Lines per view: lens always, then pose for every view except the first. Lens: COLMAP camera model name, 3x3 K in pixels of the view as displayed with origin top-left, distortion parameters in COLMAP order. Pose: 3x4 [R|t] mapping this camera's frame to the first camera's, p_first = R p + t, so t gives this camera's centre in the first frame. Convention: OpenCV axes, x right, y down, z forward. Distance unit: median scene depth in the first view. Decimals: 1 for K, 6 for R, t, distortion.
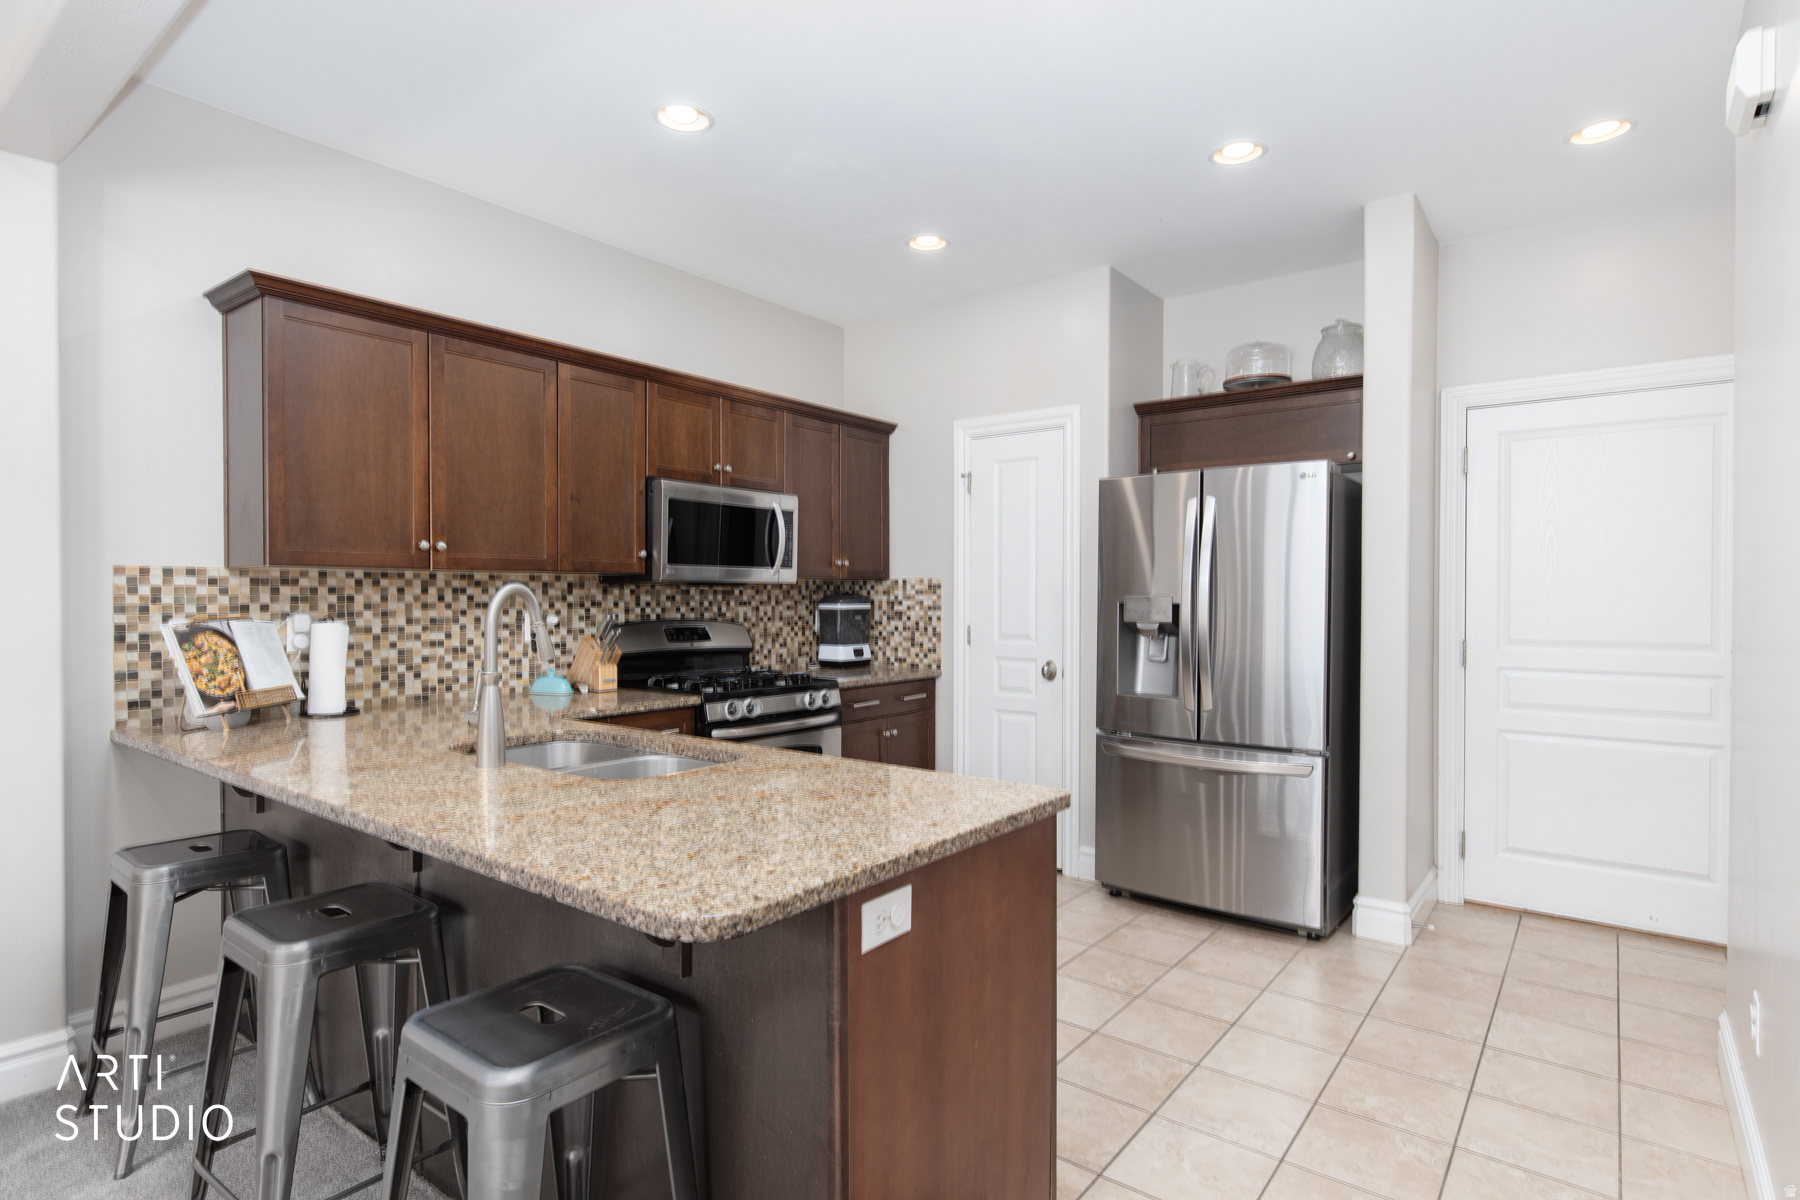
lens RADIAL K [[939.3, 0, 890.0], [0, 939.3, 593.4], [0, 0, 1]] dist [0.005201, -0.000771]
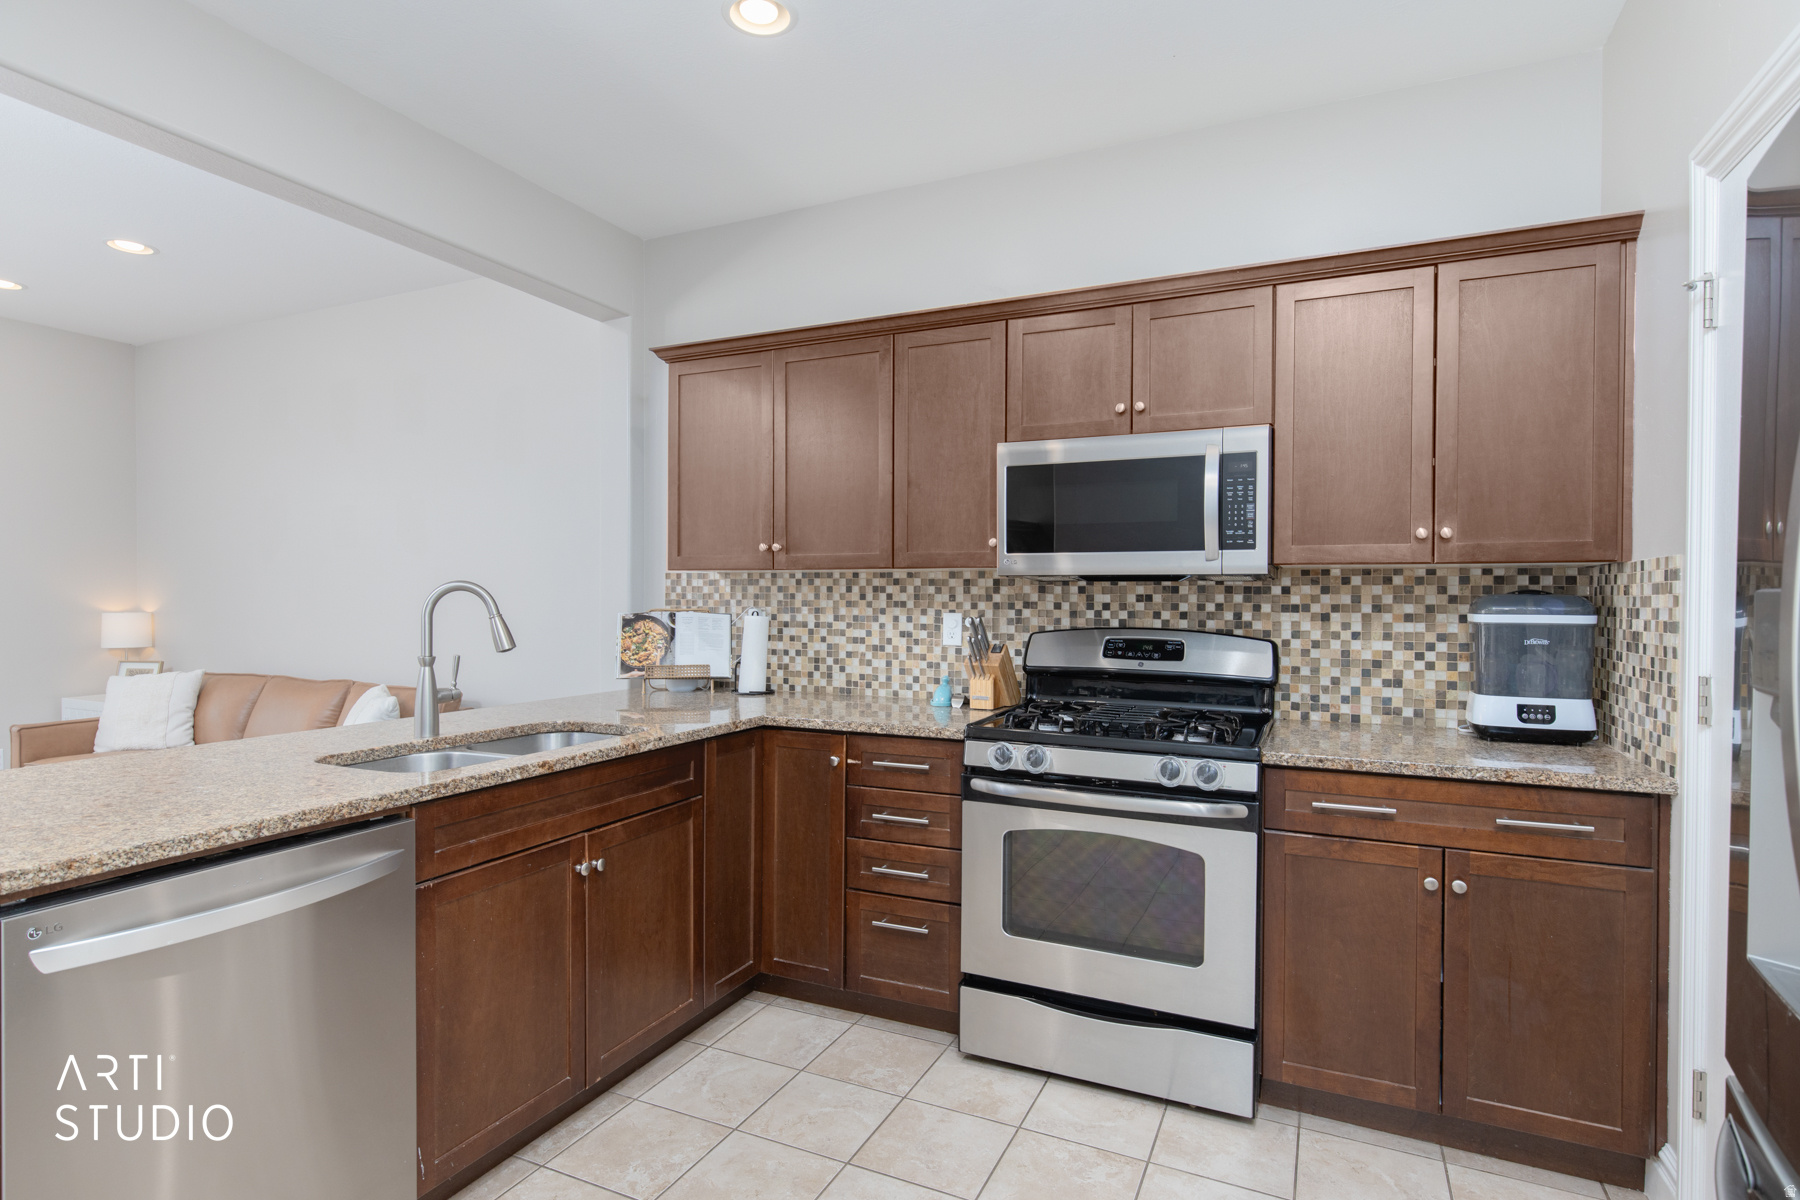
lens RADIAL K [[939.3, 0, 891.1], [0, 939.3, 607.0], [0, 0, 1]] dist [0.005201, -0.000771]
pose [[0.202722, 0.013399, -0.979145, 0.500269], [-0.002262, 0.999910, 0.013215, 0.002739], [0.979234, -0.000464, 0.202734, 0.765802]]
